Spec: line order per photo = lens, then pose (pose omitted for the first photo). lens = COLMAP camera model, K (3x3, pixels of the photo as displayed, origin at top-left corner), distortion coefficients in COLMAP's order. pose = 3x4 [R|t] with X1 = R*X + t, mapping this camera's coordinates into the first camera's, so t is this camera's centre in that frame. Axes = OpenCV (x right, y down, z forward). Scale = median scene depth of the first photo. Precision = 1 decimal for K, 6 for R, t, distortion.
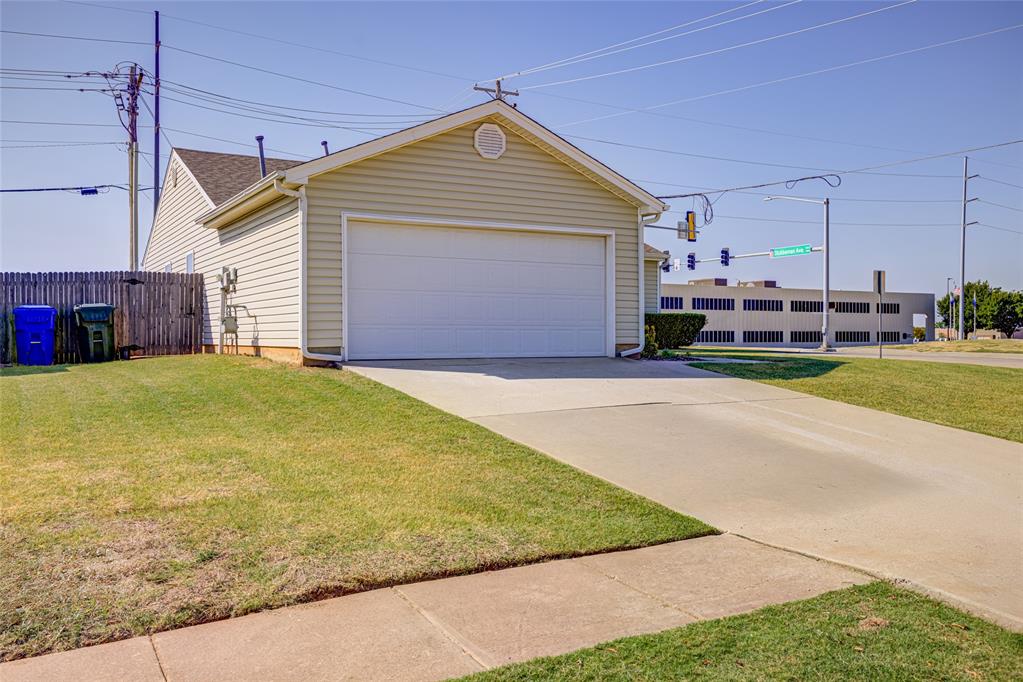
lens RADIAL K [[902.9, 0, 512.9], [0, 902.9, 341.4], [0, 0, 1]] dist [-0.007082, 0.001542]
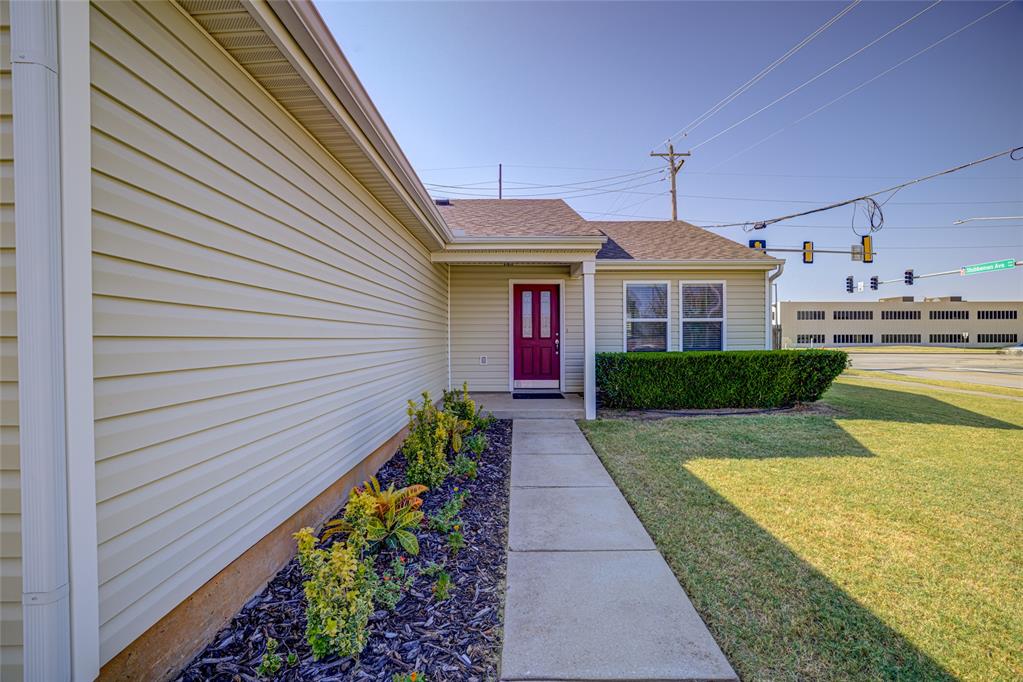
lens RADIAL K [[438.0, 0, 508.0], [0, 438.0, 340.0], [0, 0, 1]] dist [-0.036959, 0.010794]
pose [[0.863360, 0.000395, -0.504588, 0.062932], [0.002440, 0.999985, 0.004958, -0.015297], [0.504582, -0.005512, 0.863346, 0.248056]]
